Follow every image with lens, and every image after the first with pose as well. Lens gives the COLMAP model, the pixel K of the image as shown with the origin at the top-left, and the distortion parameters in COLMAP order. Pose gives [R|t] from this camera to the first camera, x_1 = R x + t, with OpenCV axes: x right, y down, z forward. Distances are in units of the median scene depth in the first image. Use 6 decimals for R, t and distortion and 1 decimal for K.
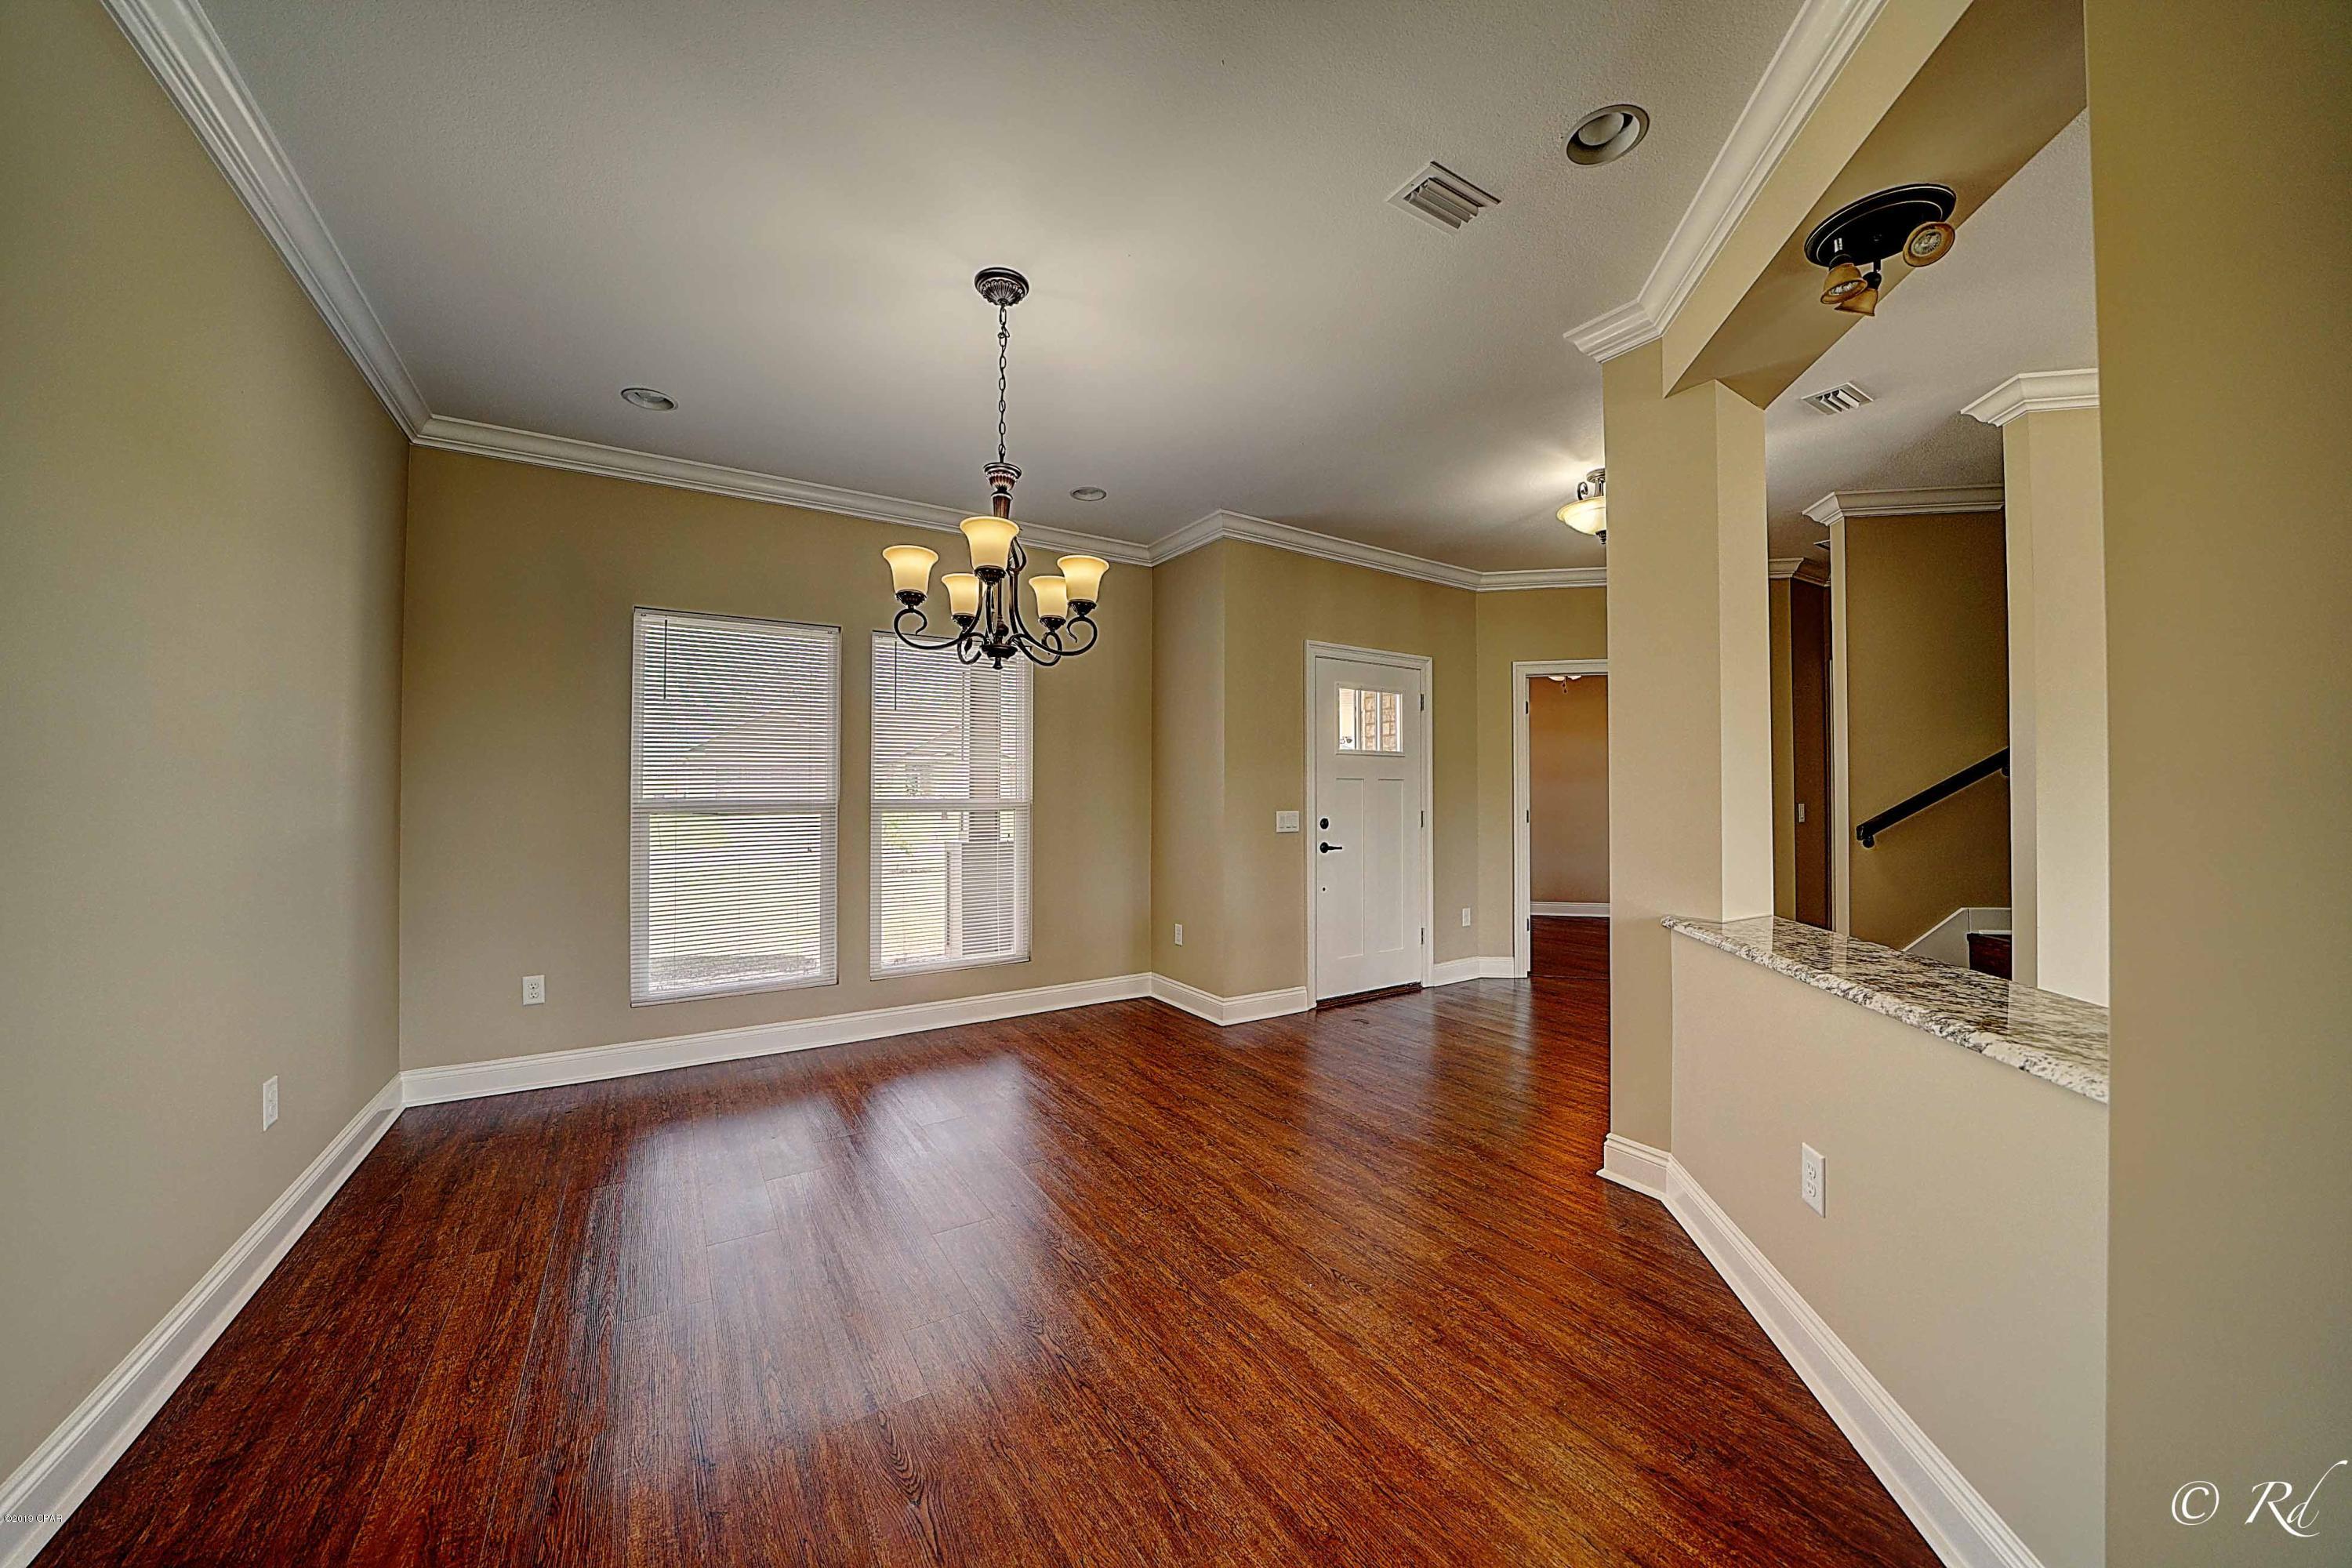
lens RADIAL K [[791.4, 0, 1154.4], [0, 791.4, 788.1], [0, 0, 1]] dist [-0.034531, 0.000039]
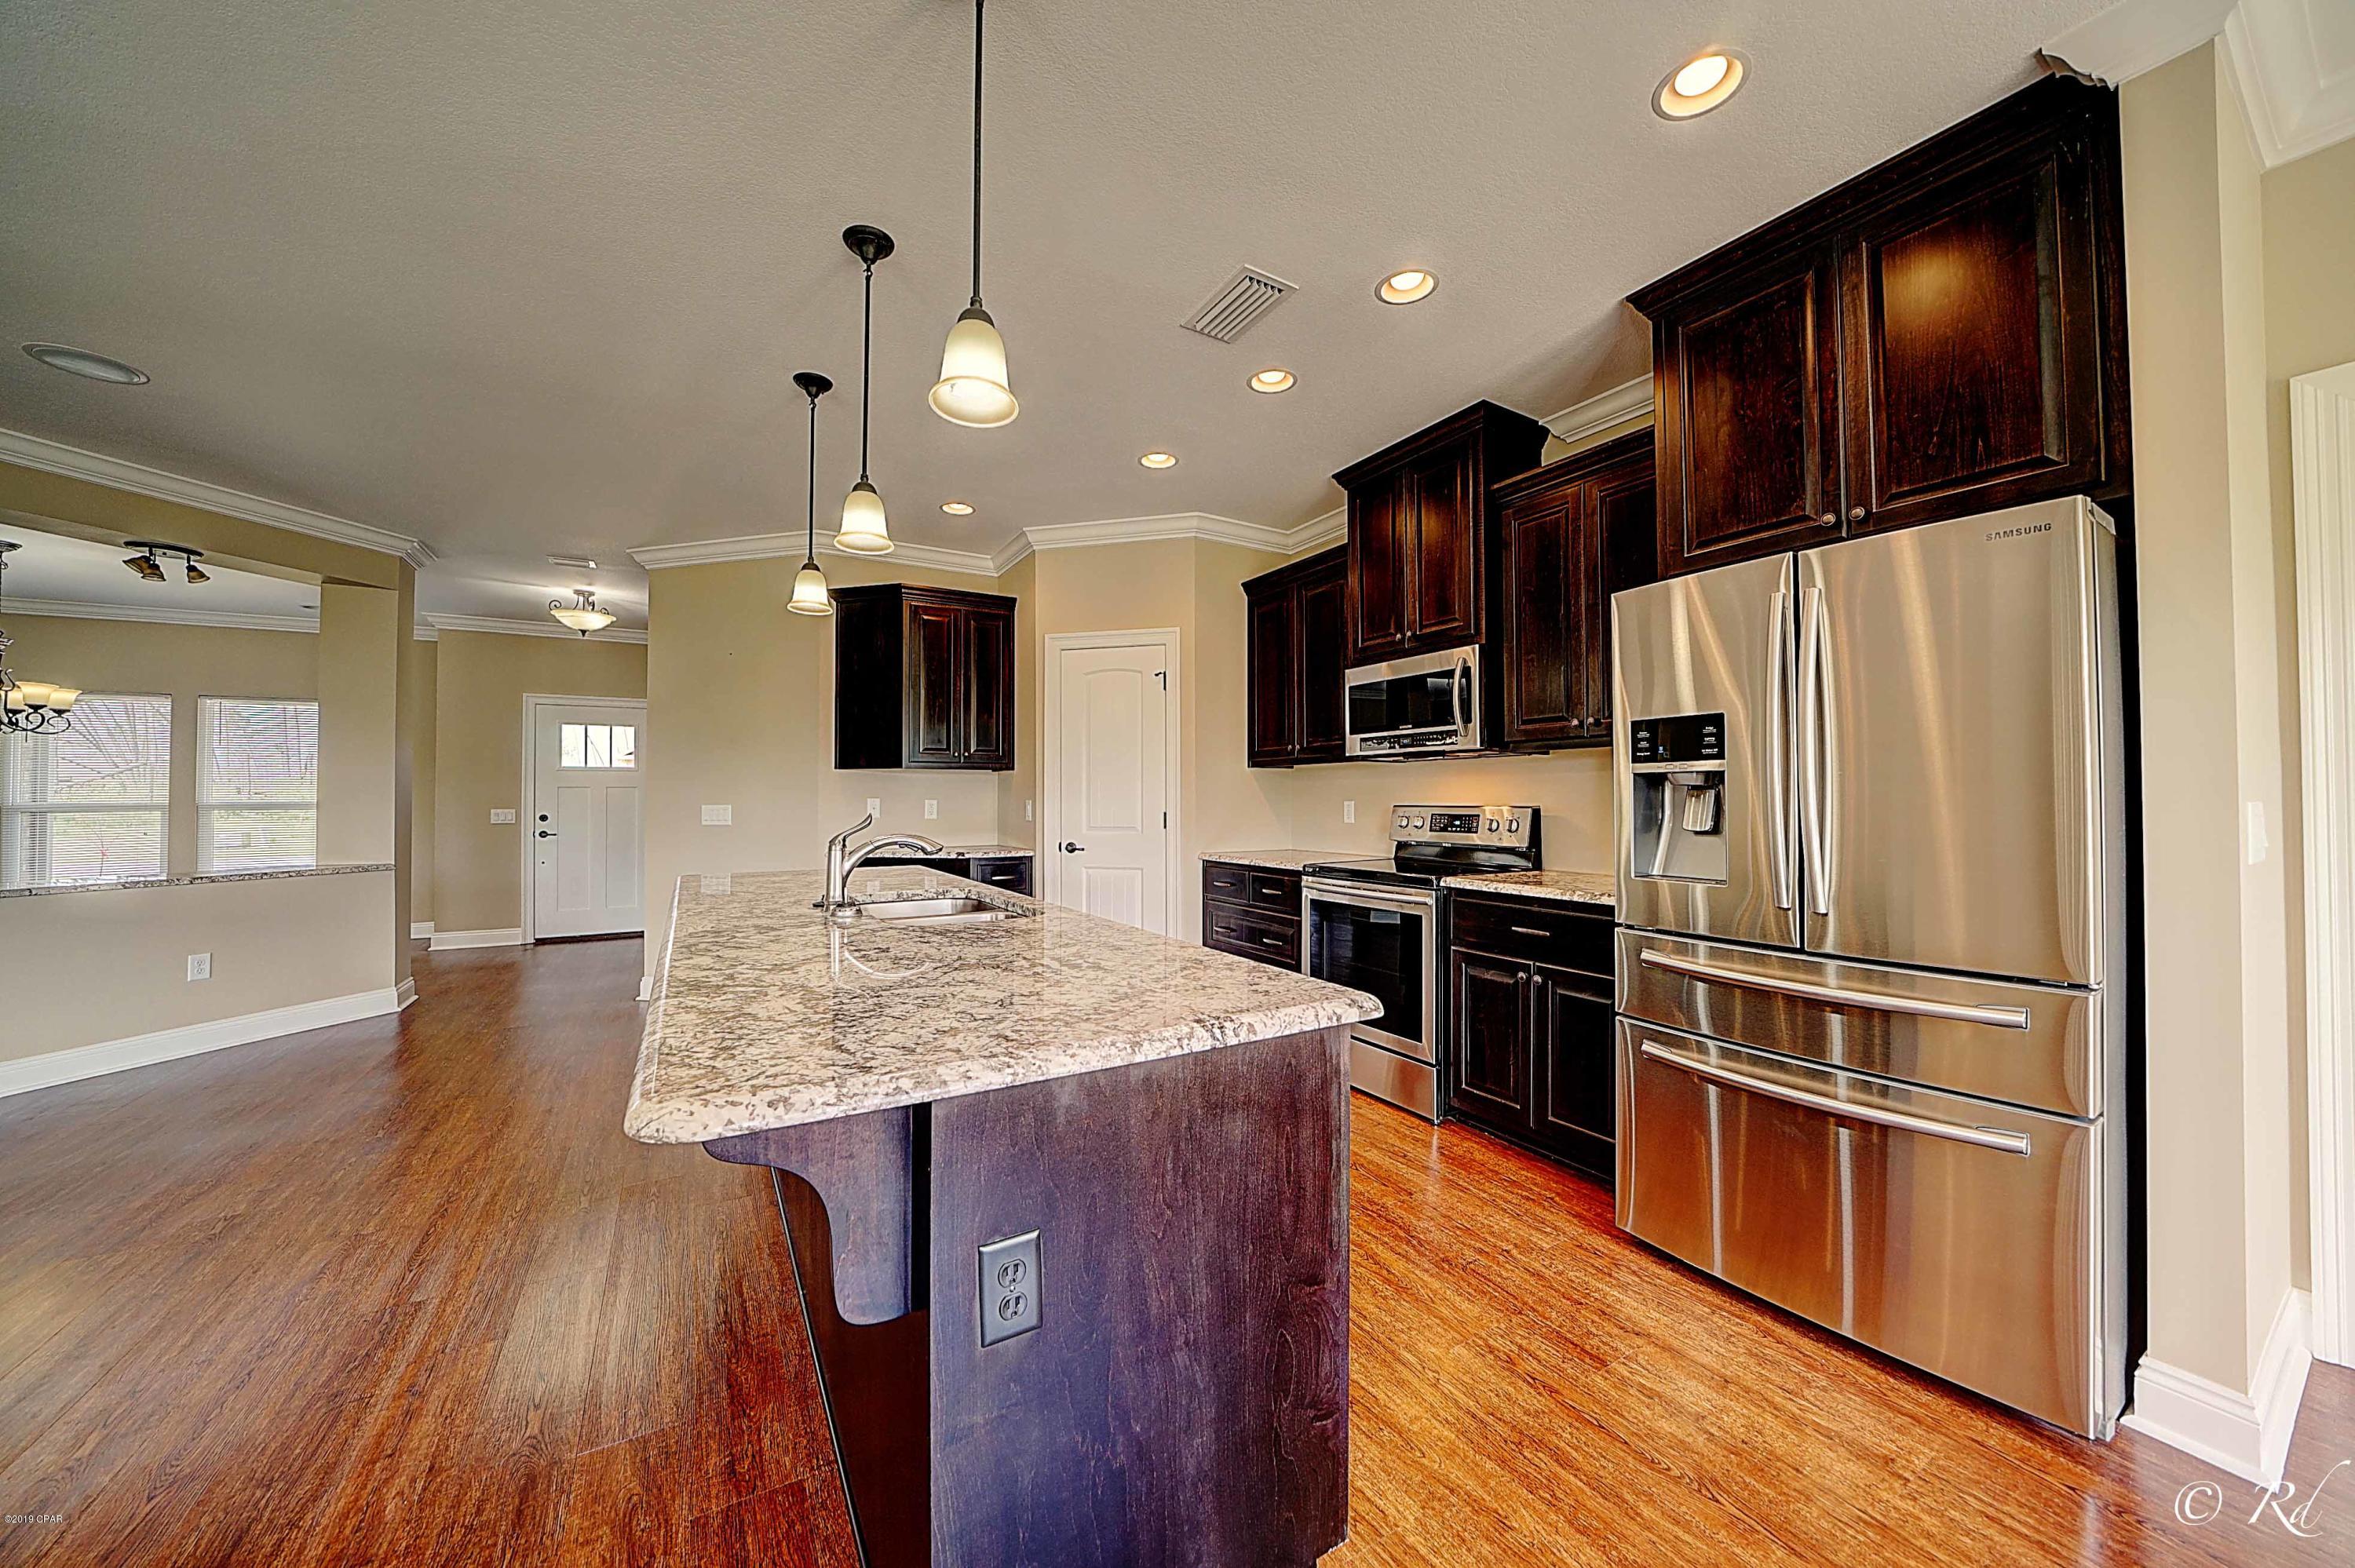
lens RADIAL K [[814.4, 0, 1164.7], [0, 814.4, 776.4], [0, 0, 1]] dist [-0.011767, -0.000011]
pose [[0.999199, -0.003852, -0.039834, 1.464599], [0.003242, 0.999877, -0.015363, -0.005578], [0.039888, 0.015222, 0.999088, -0.467096]]
